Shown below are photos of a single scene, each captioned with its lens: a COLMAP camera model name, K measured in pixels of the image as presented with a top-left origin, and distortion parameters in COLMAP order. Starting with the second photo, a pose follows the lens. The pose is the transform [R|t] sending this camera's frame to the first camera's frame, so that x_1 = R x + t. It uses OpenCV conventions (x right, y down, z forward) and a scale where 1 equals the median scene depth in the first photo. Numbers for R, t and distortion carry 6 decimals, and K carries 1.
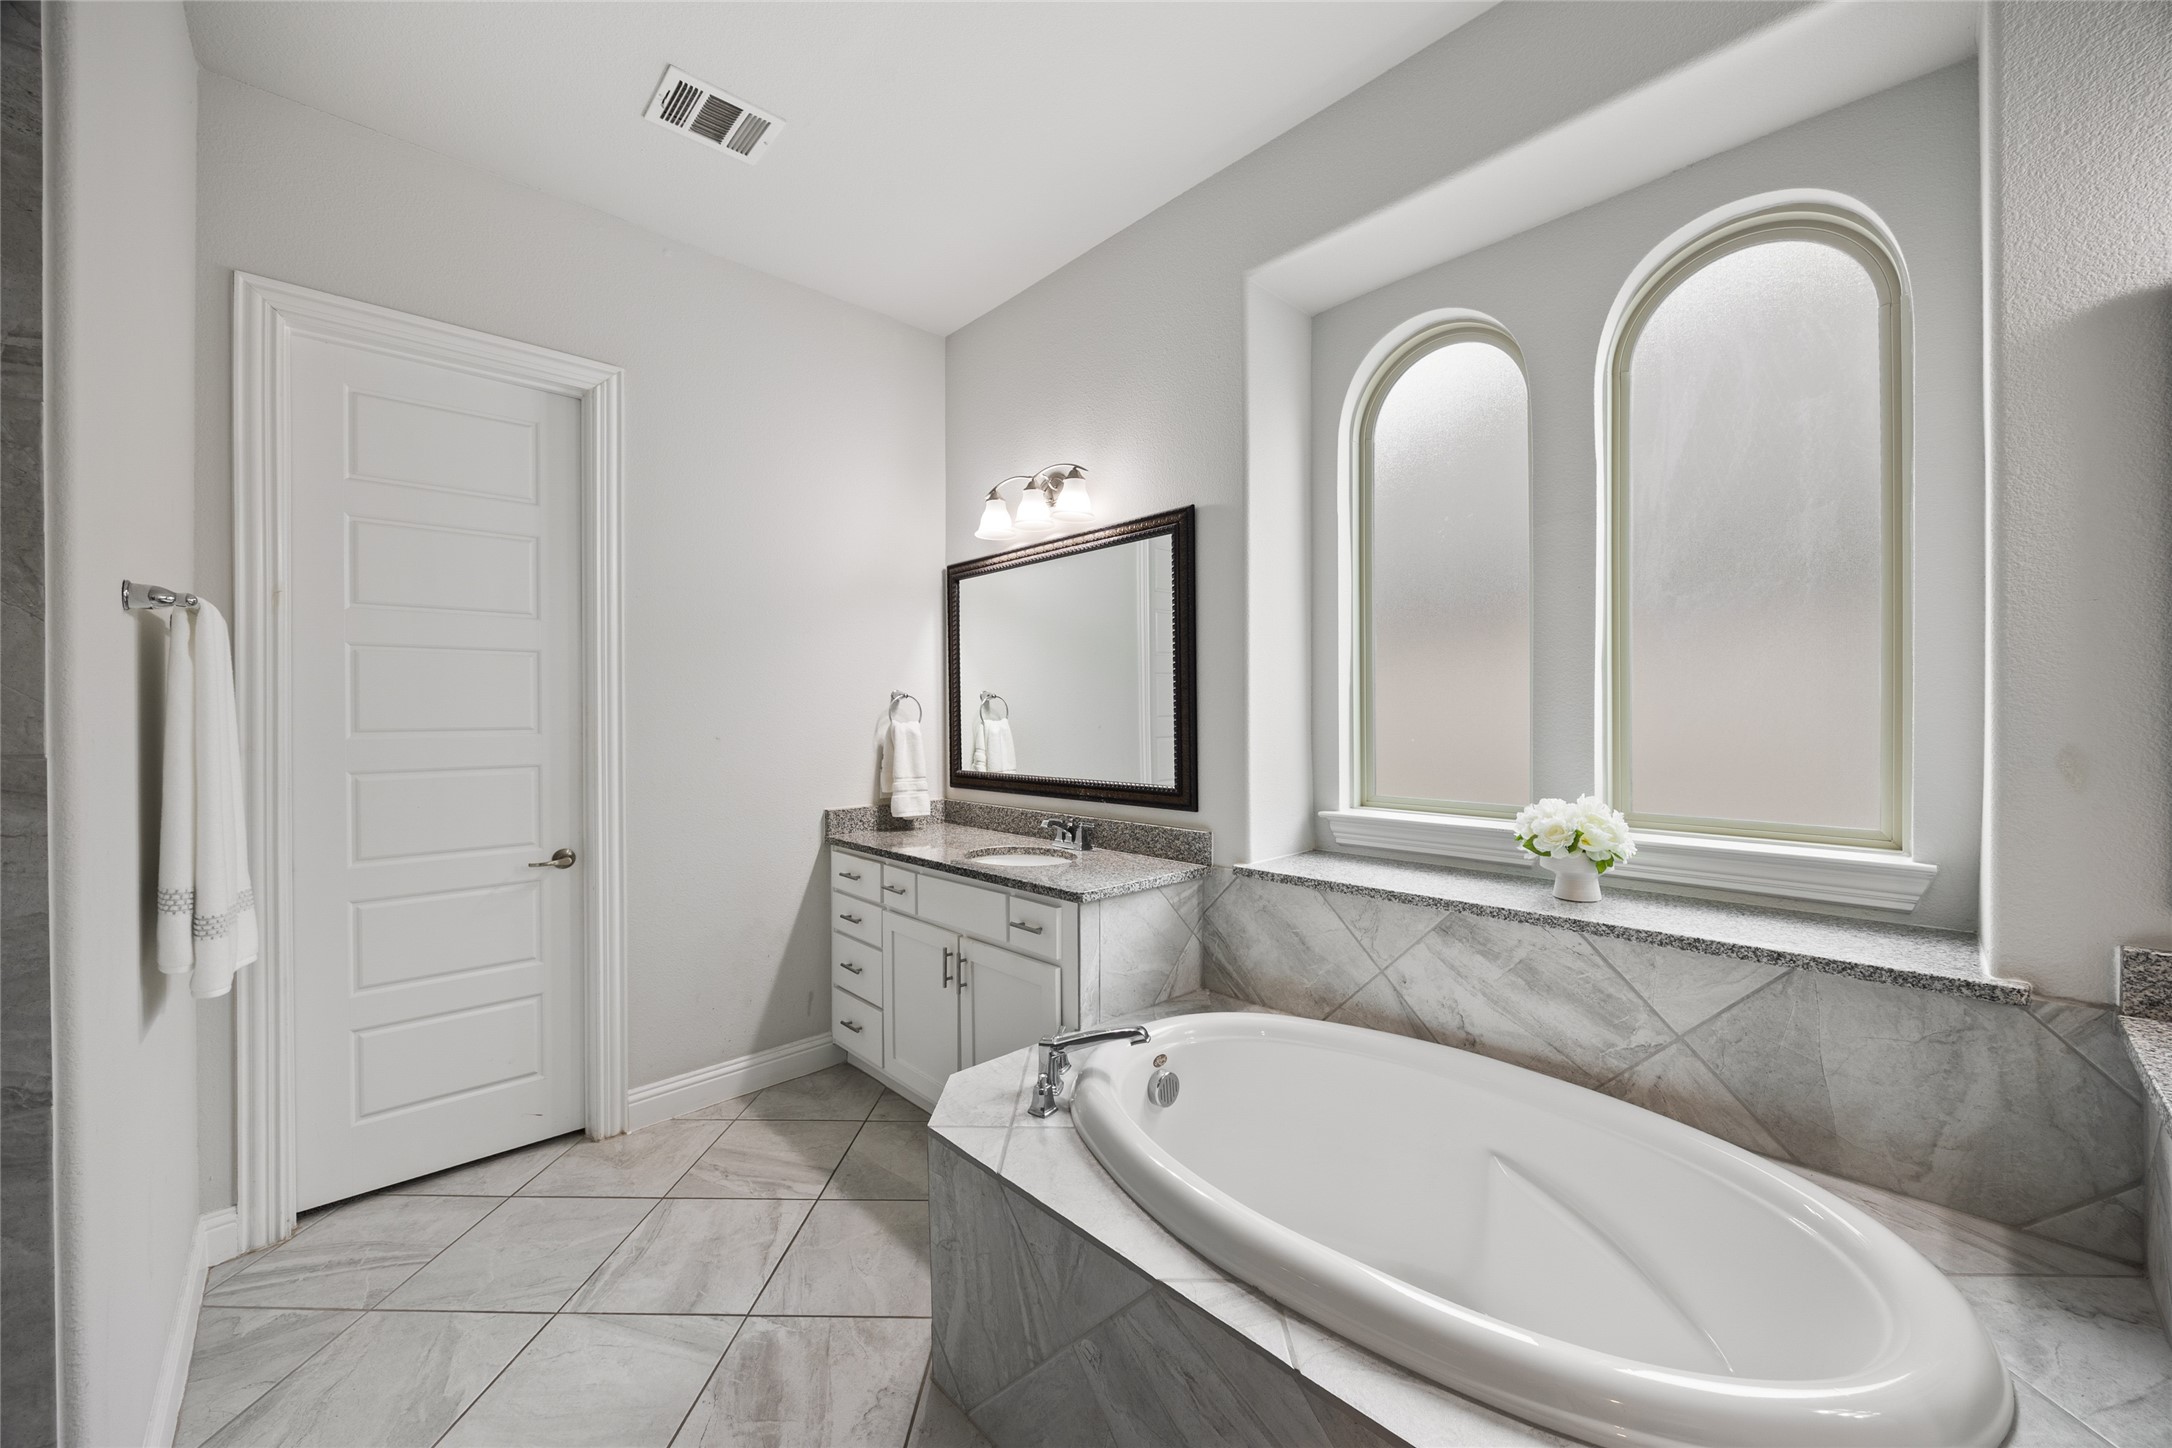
lens RADIAL K [[834.7, 0, 1107.5], [0, 834.7, 712.3], [0, 0, 1]] dist [-0.003209, 0.000681]
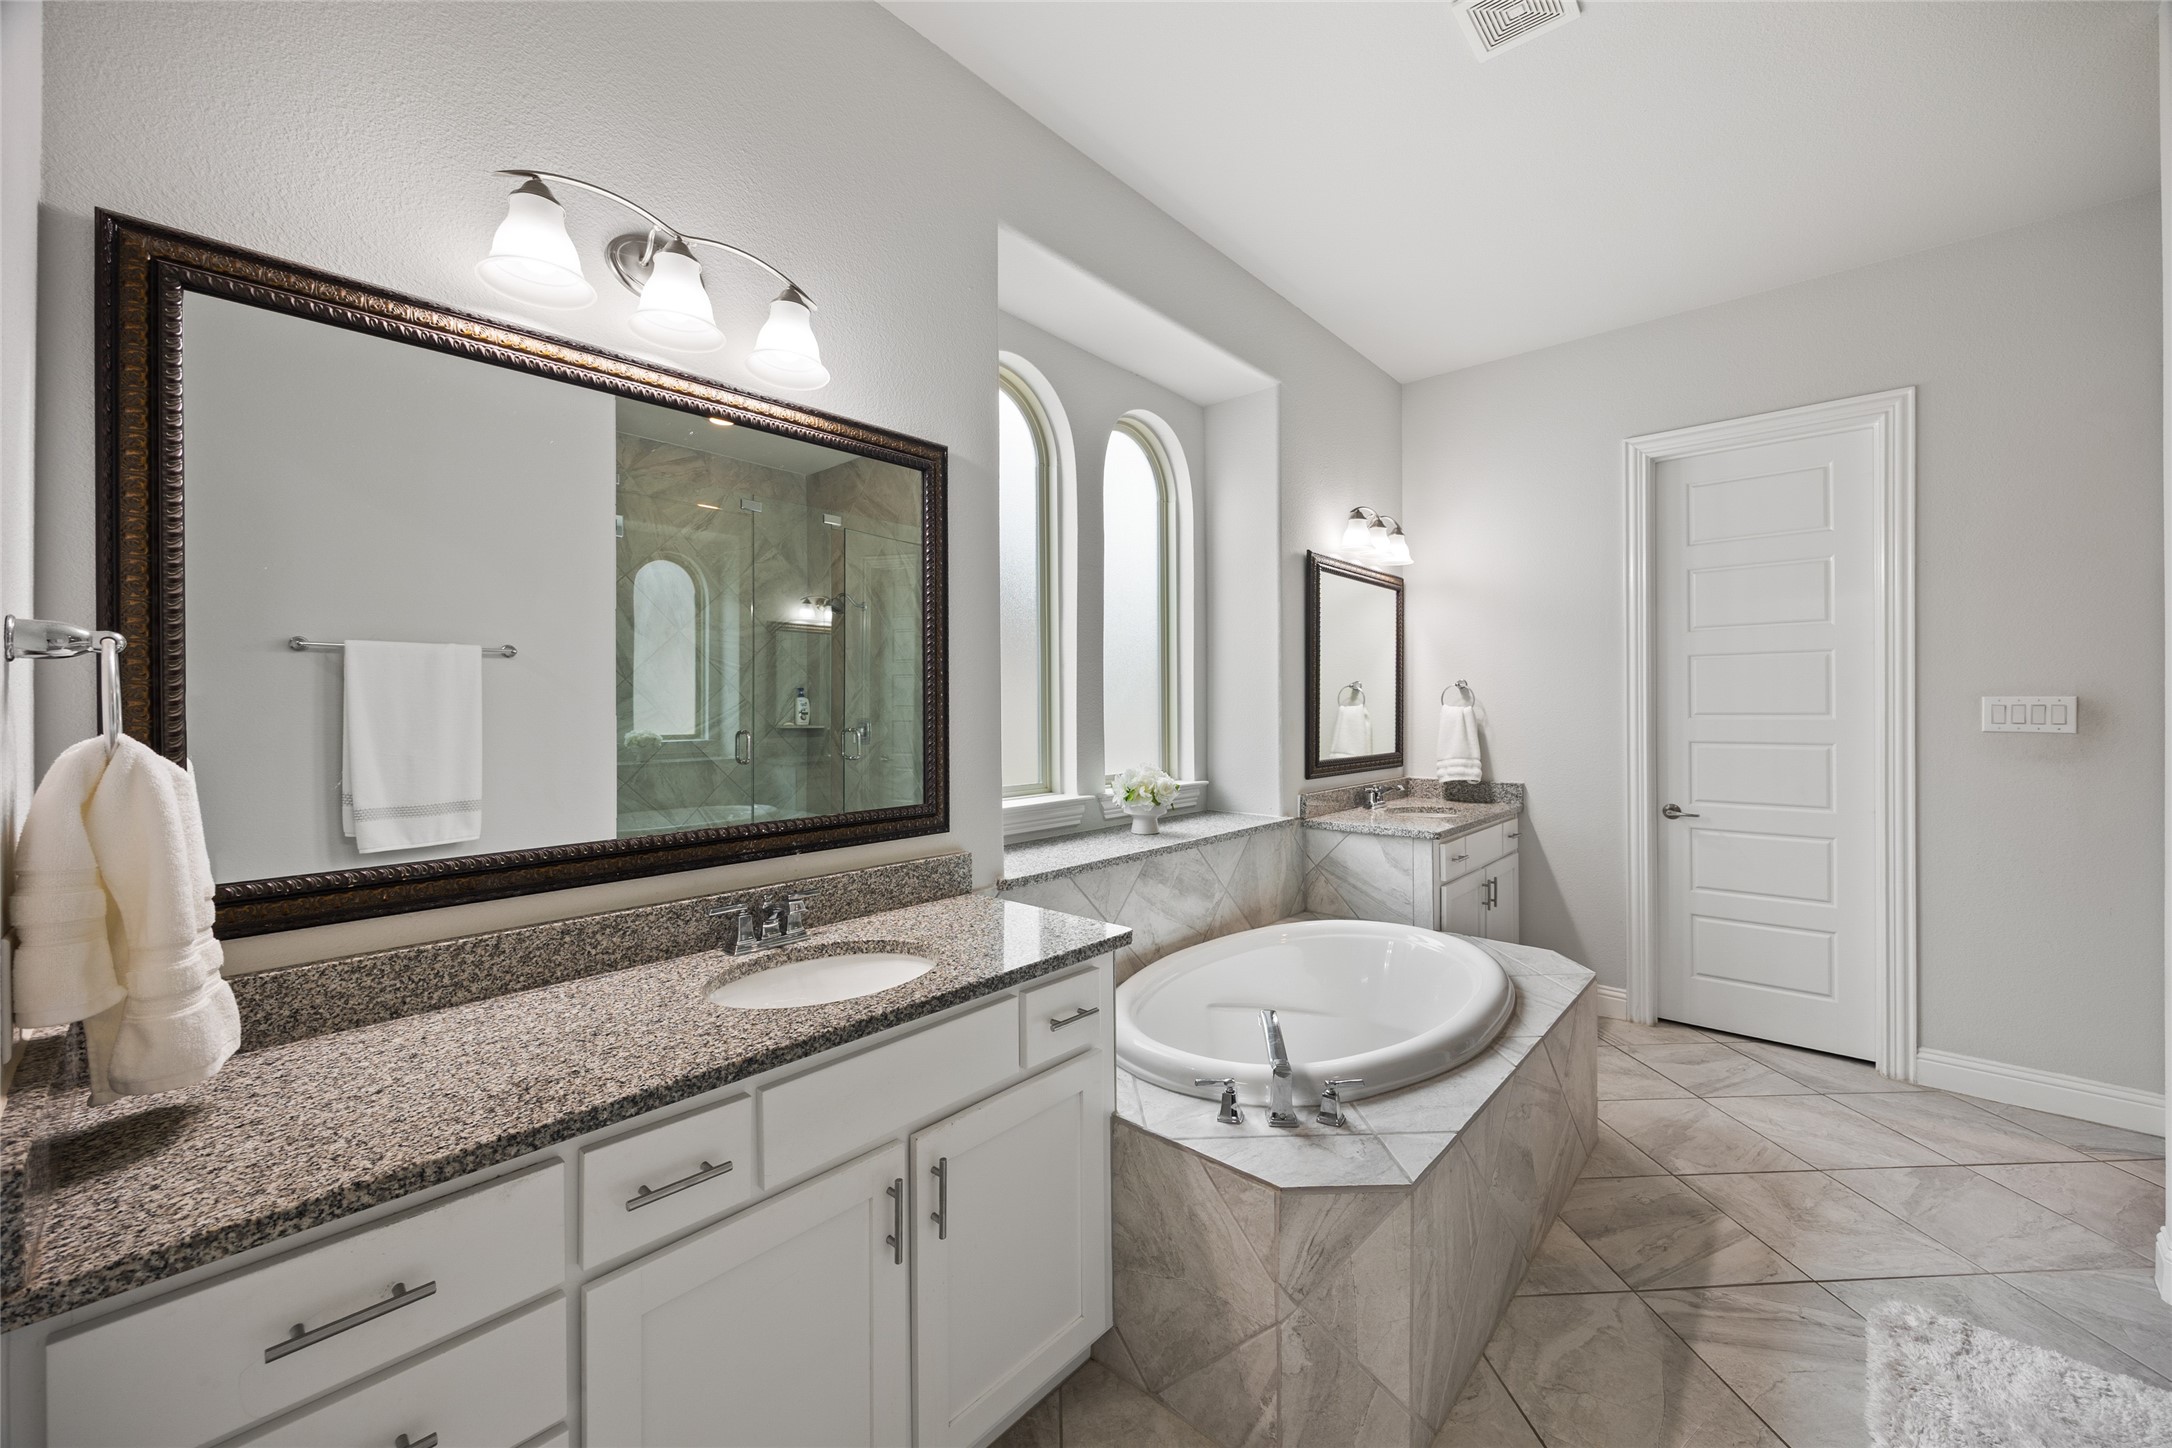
lens RADIAL K [[834.7, 0, 1073.2], [0, 834.7, 705.4], [0, 0, 1]] dist [-0.003209, 0.000681]
pose [[-0.068599, 0.010455, 0.997590, -0.714022], [0.003675, 0.999941, -0.010227, 0.007143], [-0.997638, 0.002965, -0.068634, 0.954354]]
